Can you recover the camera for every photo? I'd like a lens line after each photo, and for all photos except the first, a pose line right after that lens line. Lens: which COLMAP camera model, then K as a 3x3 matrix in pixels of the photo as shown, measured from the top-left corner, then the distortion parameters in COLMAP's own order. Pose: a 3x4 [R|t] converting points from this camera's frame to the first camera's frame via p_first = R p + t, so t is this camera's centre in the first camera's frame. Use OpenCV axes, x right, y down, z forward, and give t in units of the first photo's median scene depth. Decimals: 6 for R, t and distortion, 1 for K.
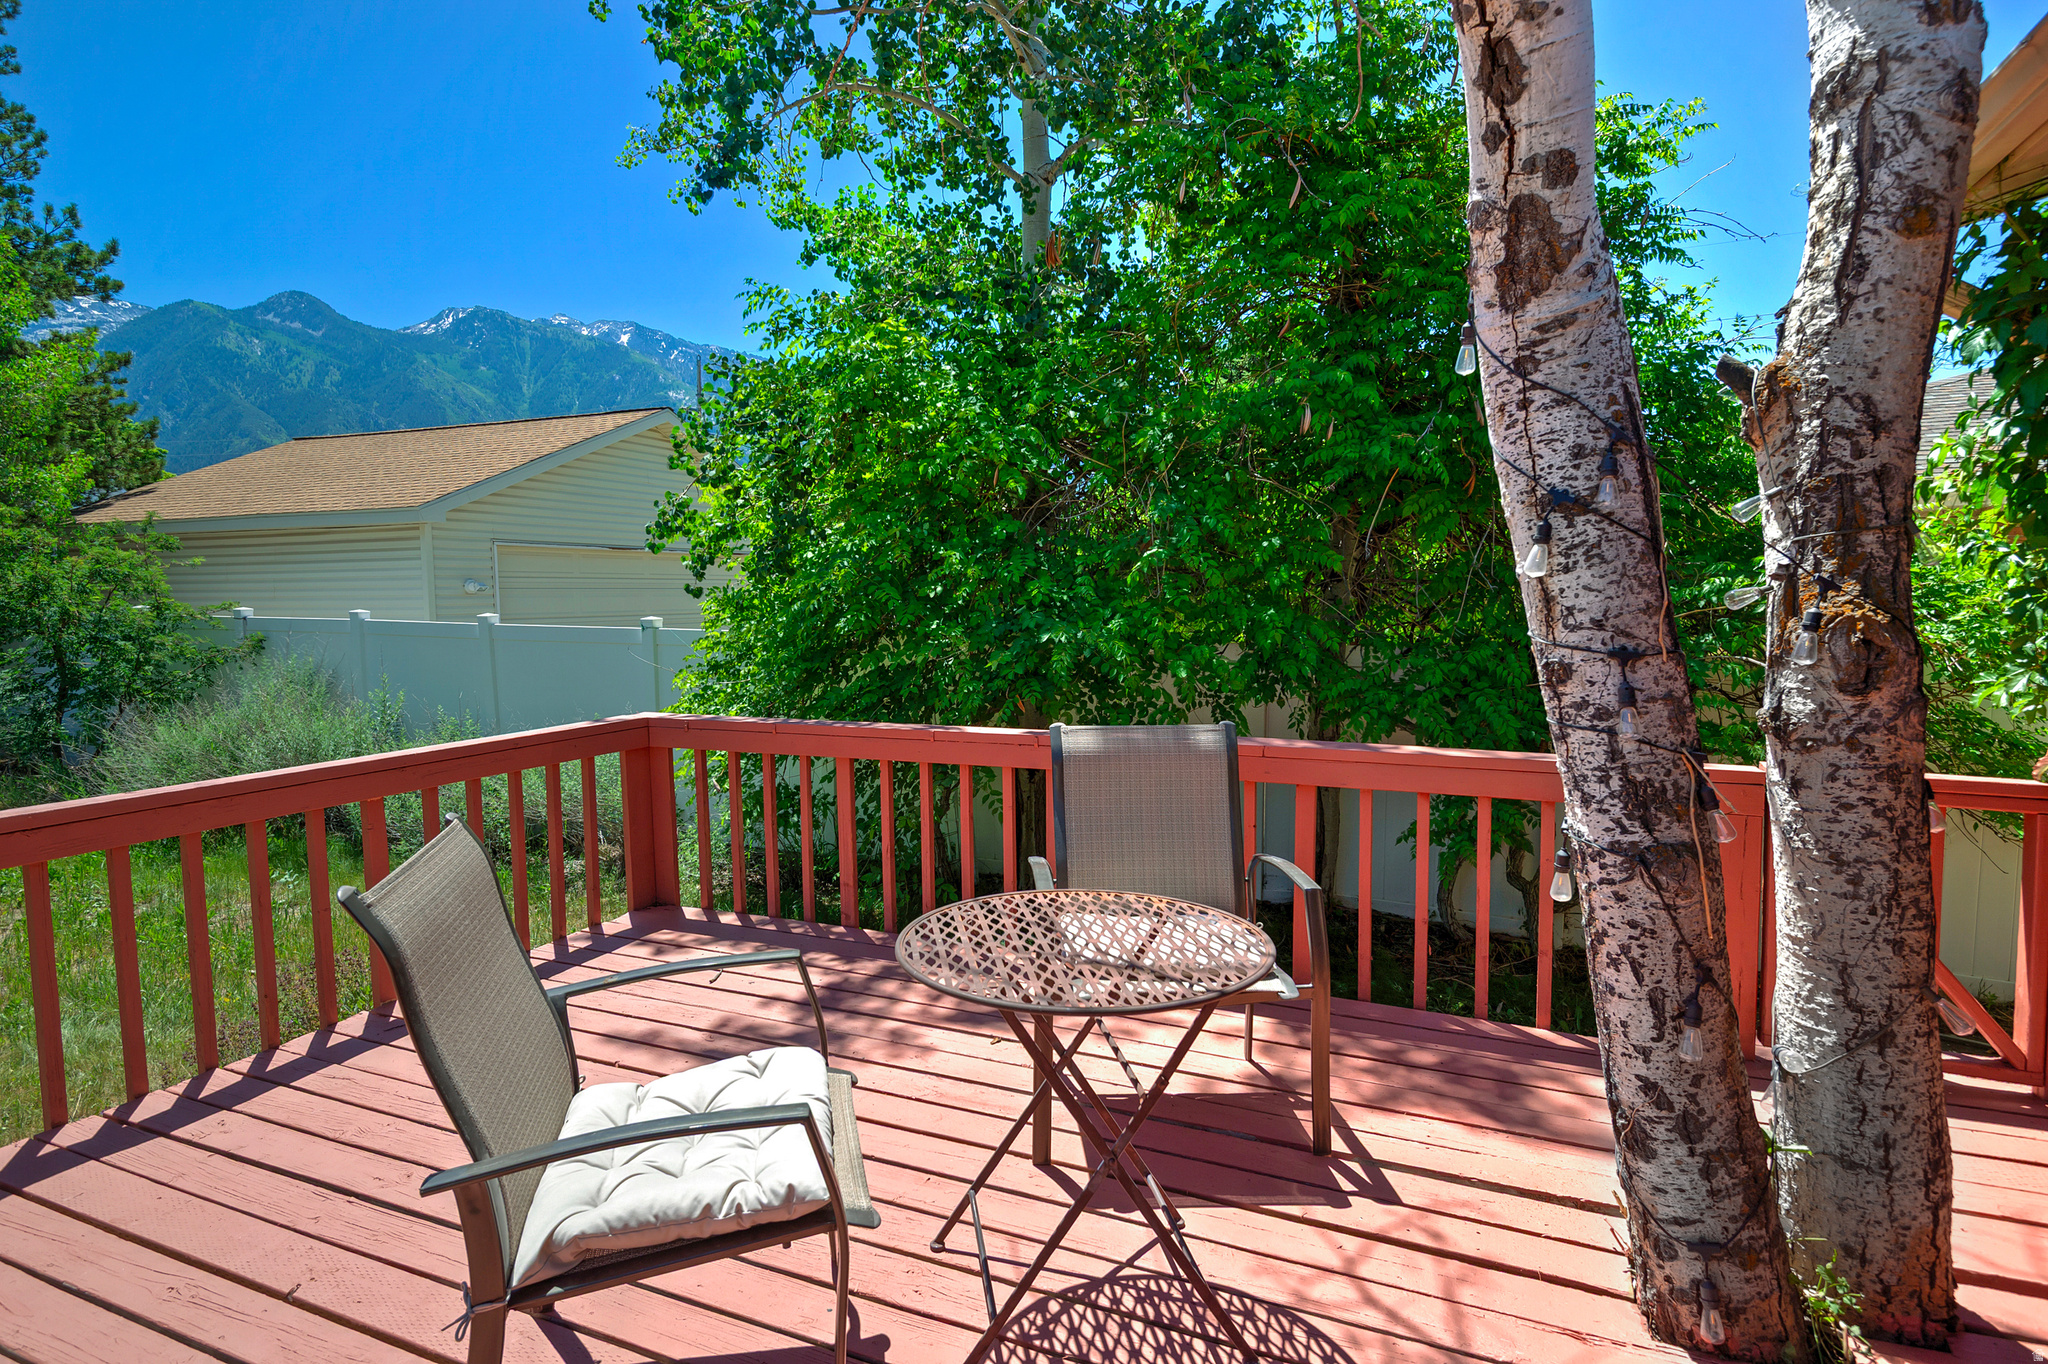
lens RADIAL K [[1089.2, 0, 1030.5], [0, 1089.2, 675.0], [0, 0, 1]] dist [0.014881, -0.011164]
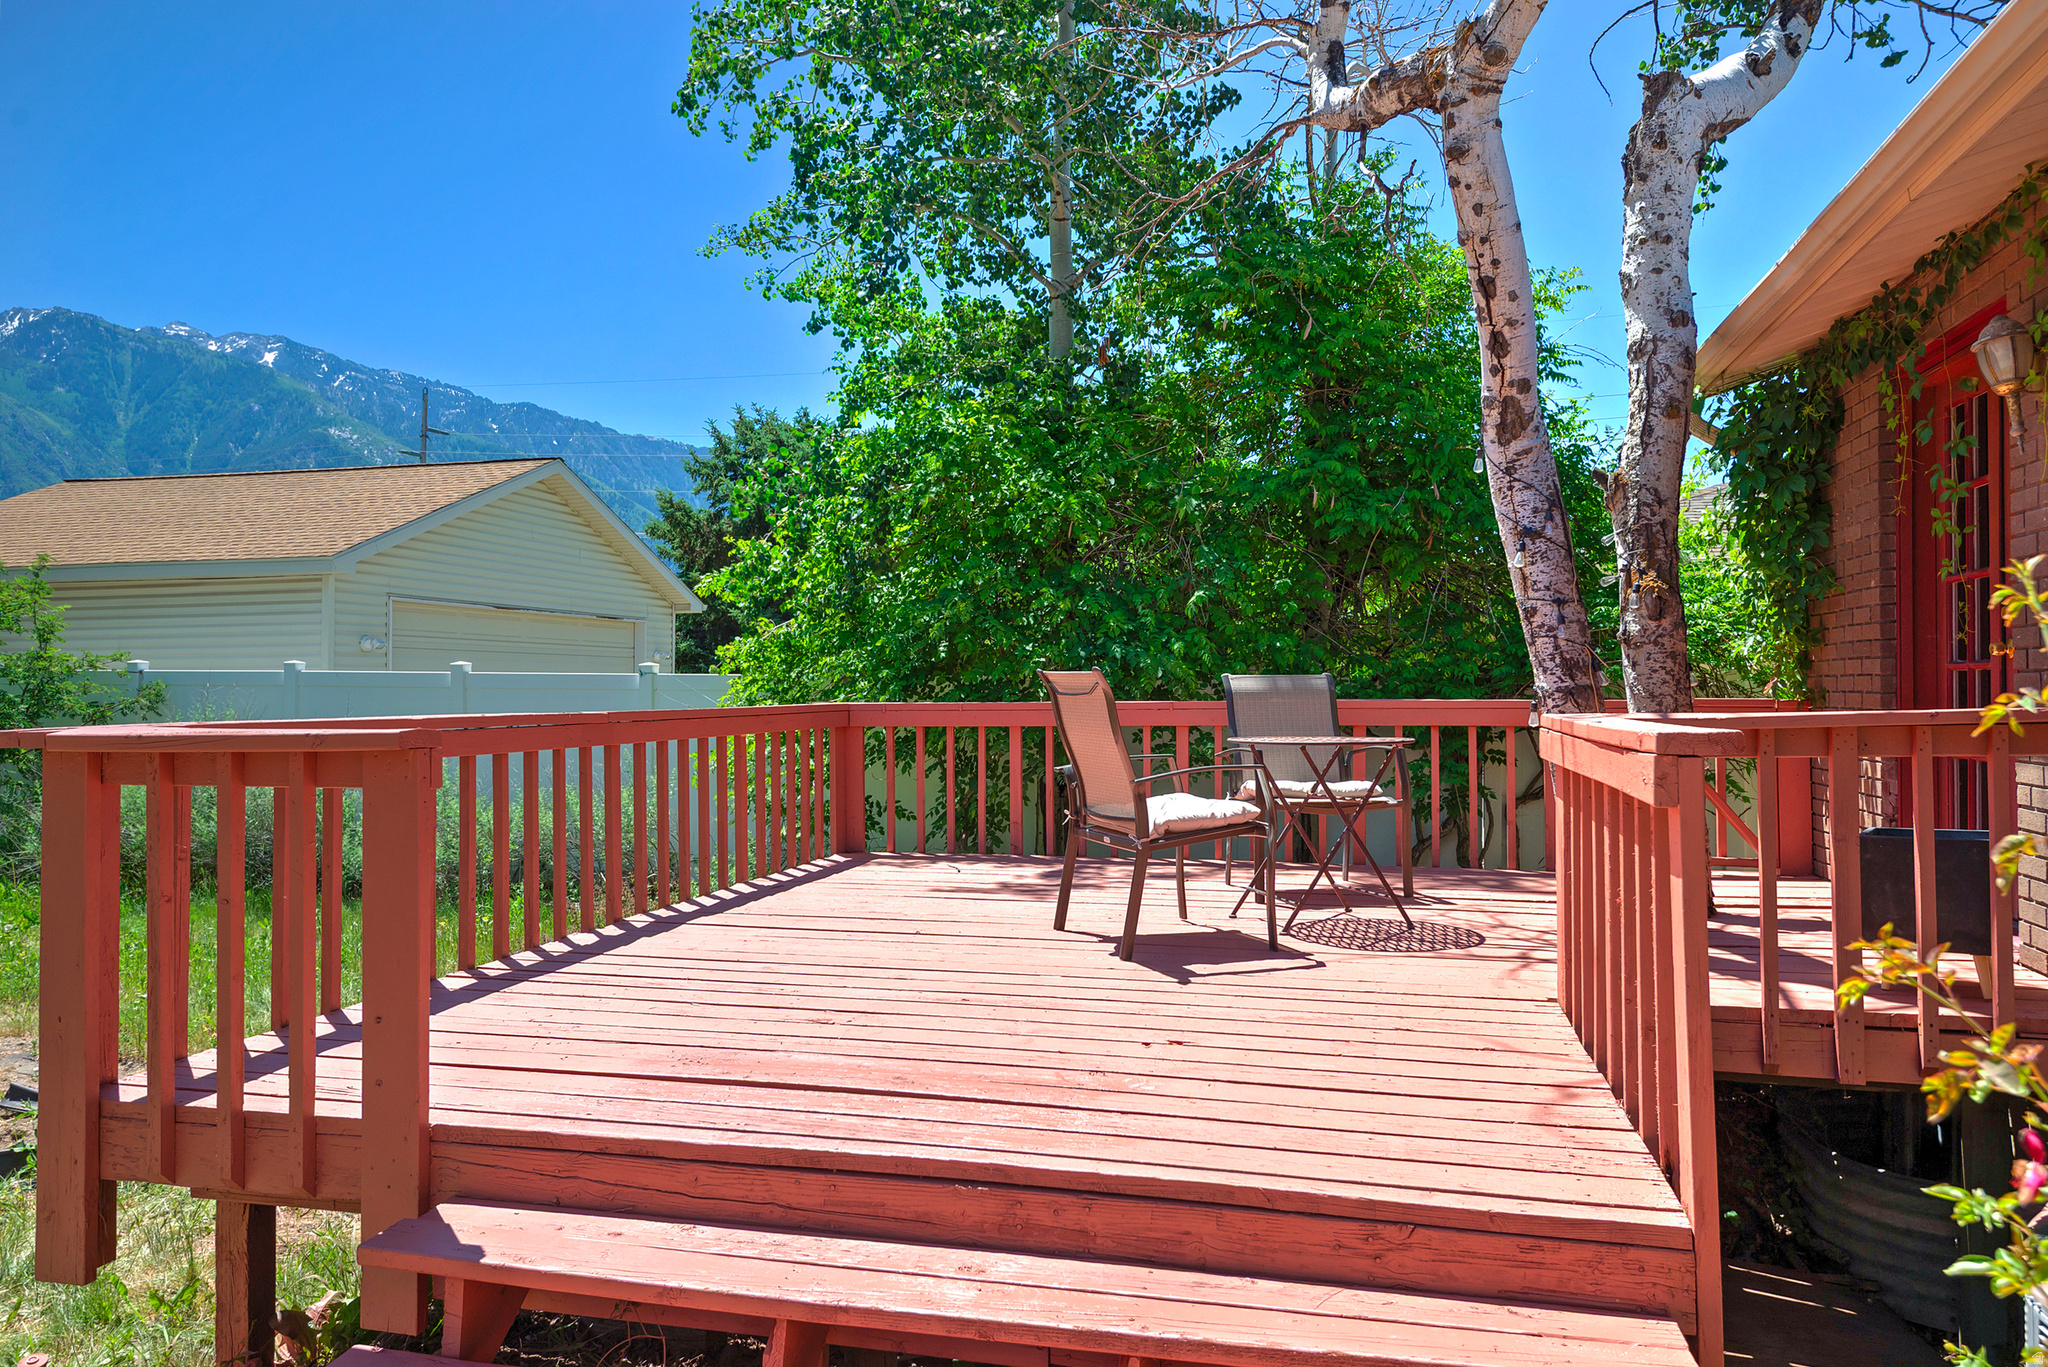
lens RADIAL K [[1405.6, 0, 1025.9], [0, 1405.6, 685.1], [0, 0, 1]] dist [0.013357, -0.007833]
pose [[0.986568, 0.003107, 0.163322, -0.941515], [0.010890, 0.996344, -0.084740, 0.363438], [-0.162988, 0.085380, 0.982927, -1.537216]]
